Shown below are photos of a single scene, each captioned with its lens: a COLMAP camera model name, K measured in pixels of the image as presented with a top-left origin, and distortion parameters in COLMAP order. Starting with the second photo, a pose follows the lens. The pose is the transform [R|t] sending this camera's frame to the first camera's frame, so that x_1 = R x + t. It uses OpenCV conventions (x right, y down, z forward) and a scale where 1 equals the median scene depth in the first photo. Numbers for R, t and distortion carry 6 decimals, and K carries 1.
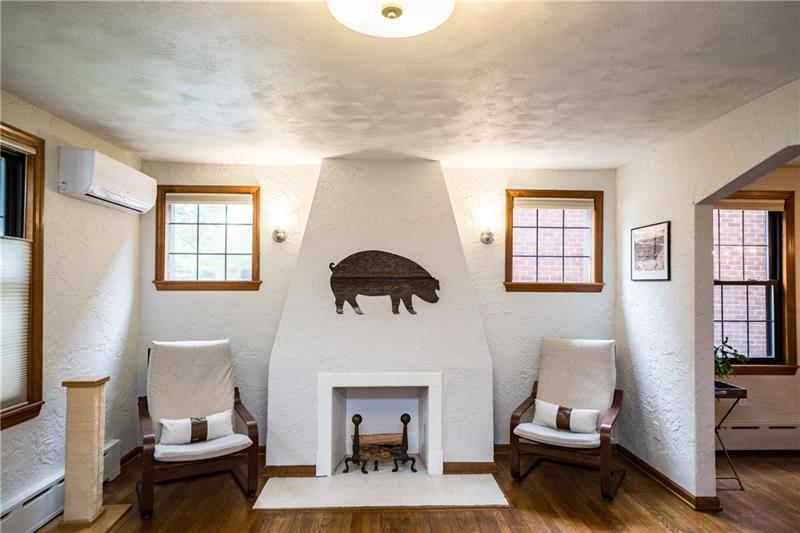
lens RADIAL K [[505.1, 0, 401.3], [0, 505.1, 267.4], [0, 0, 1]] dist [-0.000917, -0.000079]
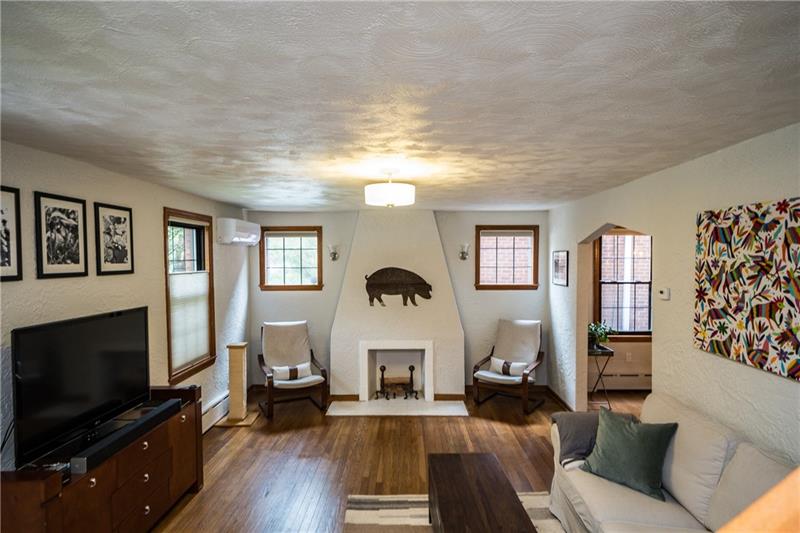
lens RADIAL K [[462.1, 0, 402.2], [0, 462.1, 269.4], [0, 0, 1]] dist [-0.002120, -0.000399]
pose [[0.998489, -0.007598, -0.054416, 0.062873], [0.010489, 0.998538, 0.053034, -0.108448], [0.053934, -0.053524, 0.997109, -0.509786]]
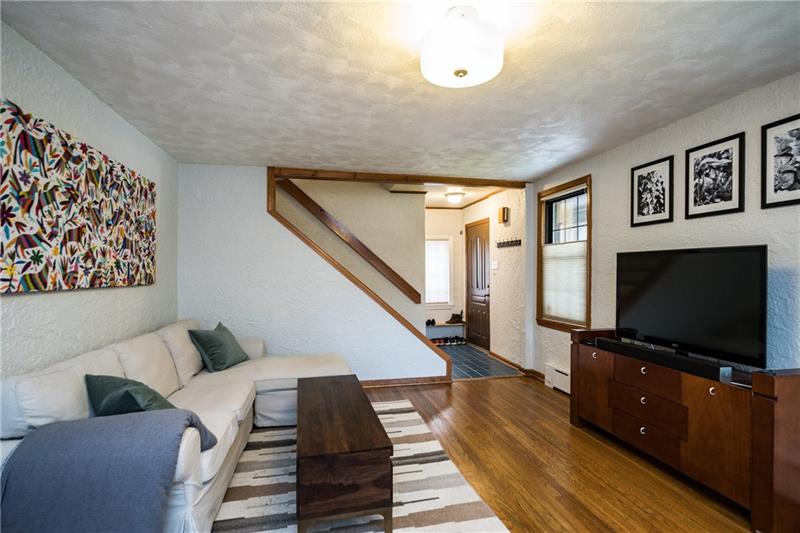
lens RADIAL K [[401.2, 0, 403.3], [0, 401.2, 266.3], [0, 0, 1]] dist [-0.003854, -0.000357]
pose [[-0.983898, -0.005871, -0.178633, 0.177569], [0.001392, 0.999178, -0.040508, 0.132005], [0.178724, -0.040104, -0.983082, 1.406824]]
